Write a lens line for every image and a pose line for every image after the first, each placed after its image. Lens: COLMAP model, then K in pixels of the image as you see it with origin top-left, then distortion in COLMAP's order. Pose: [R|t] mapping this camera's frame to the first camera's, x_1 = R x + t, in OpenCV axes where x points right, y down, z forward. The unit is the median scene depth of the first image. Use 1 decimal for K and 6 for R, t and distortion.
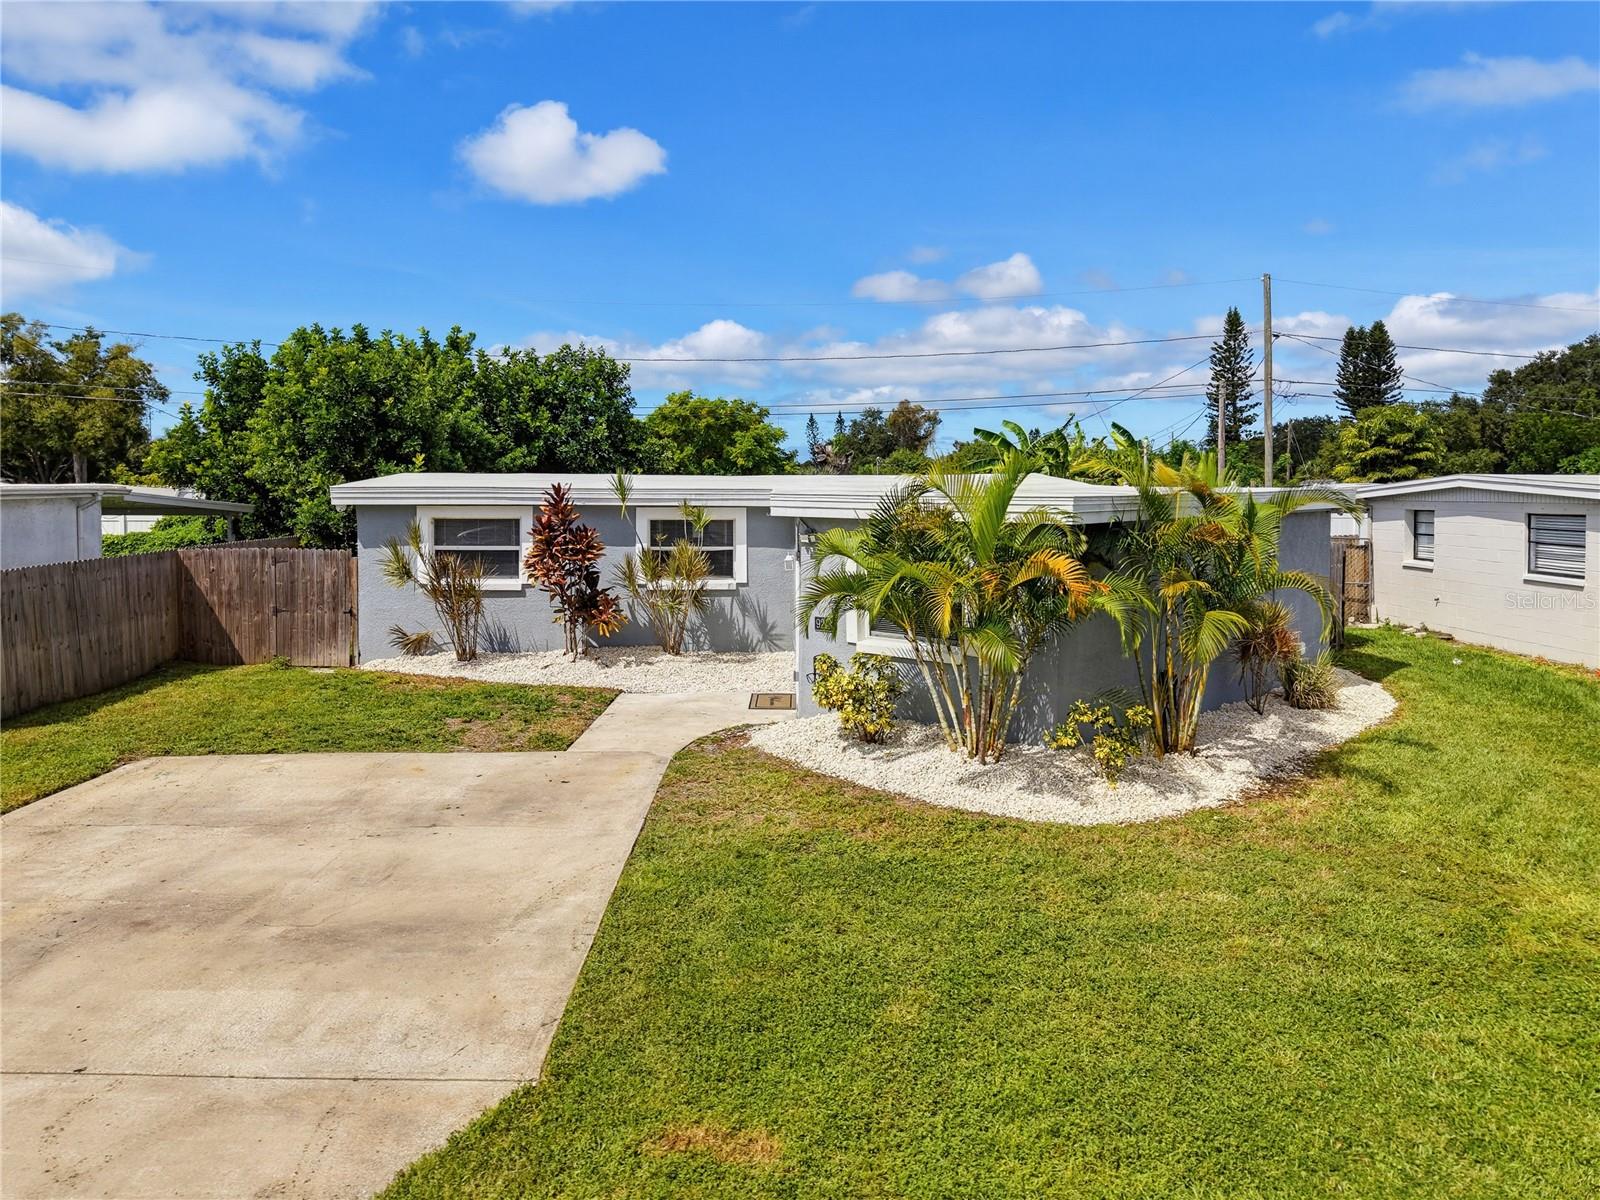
lens RADIAL K [[1128.2, 0, 807.8], [0, 1128.2, 552.5], [0, 0, 1]] dist [0.013525, -0.012173]
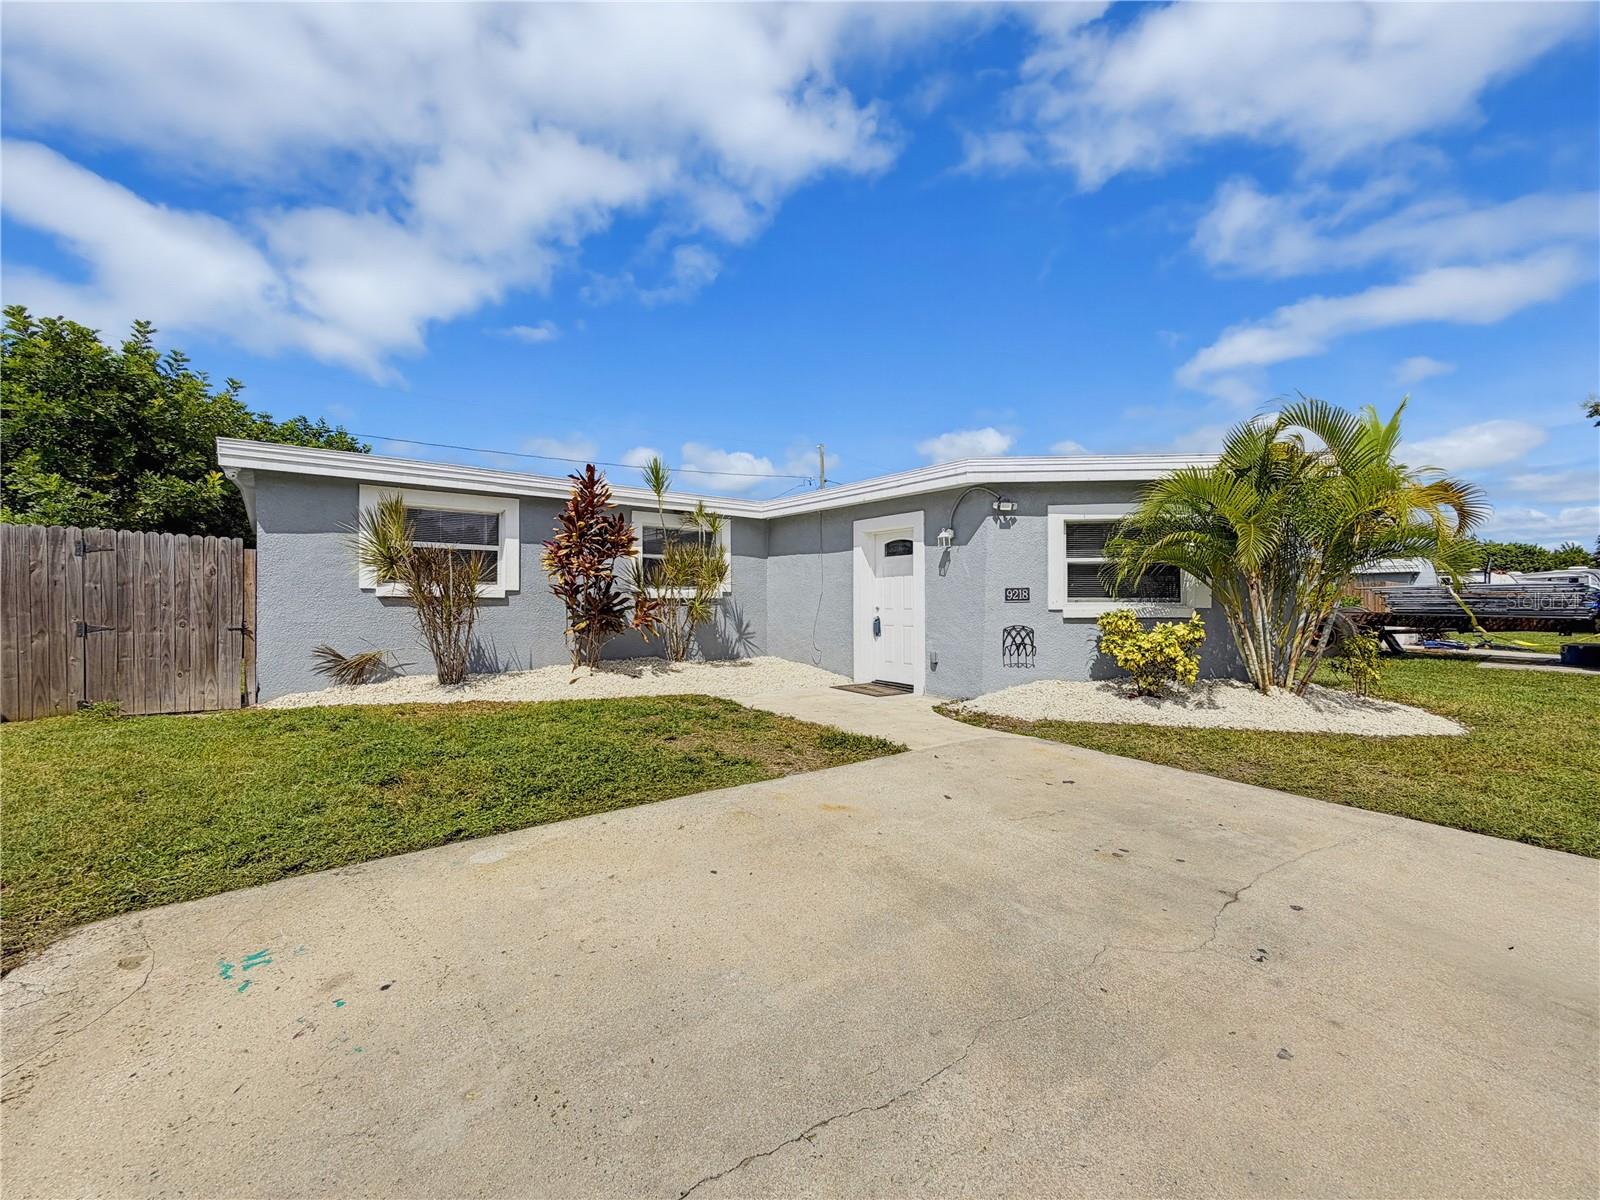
lens RADIAL K [[642.8, 0, 797.8], [0, 642.8, 599.5], [0, 0, 1]] dist [0.002175, 0.001403]
pose [[0.813627, -0.001025, 0.581386, -0.354147], [0.037346, 0.998025, -0.050505, 0.066797], [-0.580187, 0.062804, 0.812059, 0.481152]]
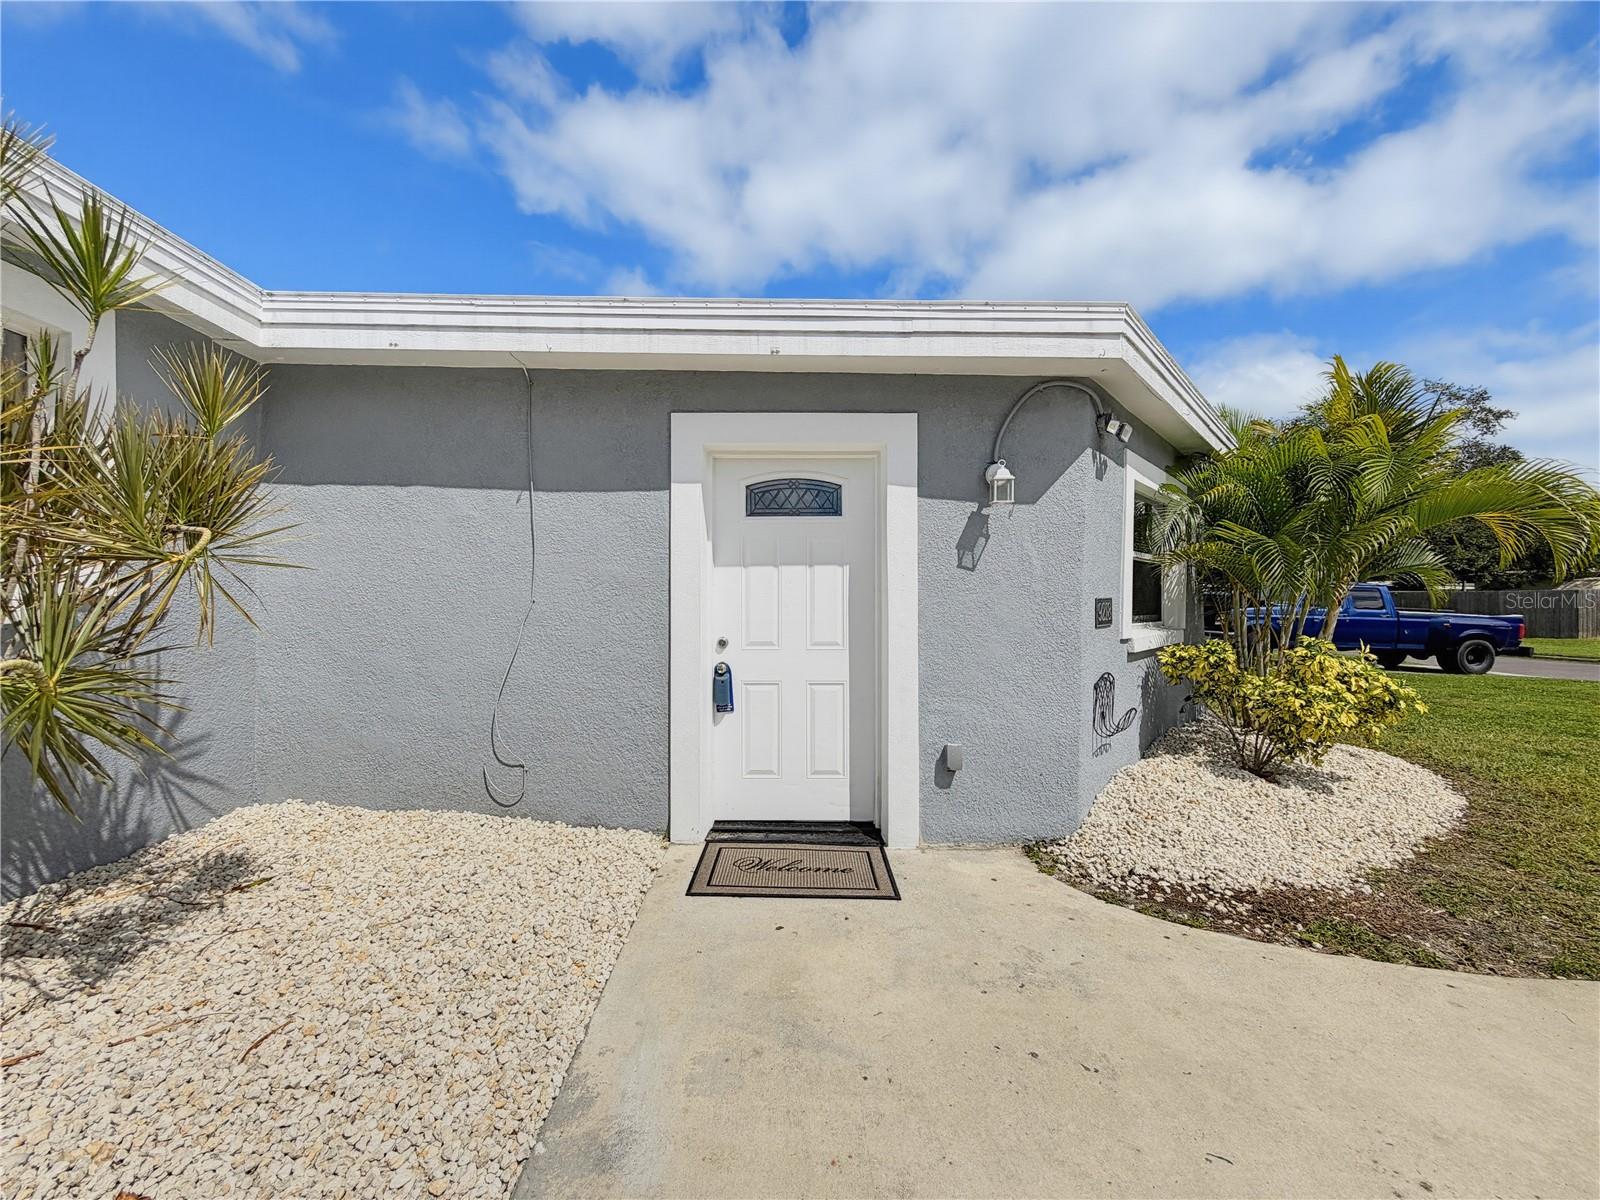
lens RADIAL K [[628.0, 0, 805.7], [0, 628.0, 600.0], [0, 0, 1]] dist [0.002240, 0.000516]
pose [[0.009447, 0.019370, 0.999768, -0.202122], [0.060515, 0.997969, -0.019907, 0.041600], [-0.998123, 0.060689, 0.008255, 0.840603]]
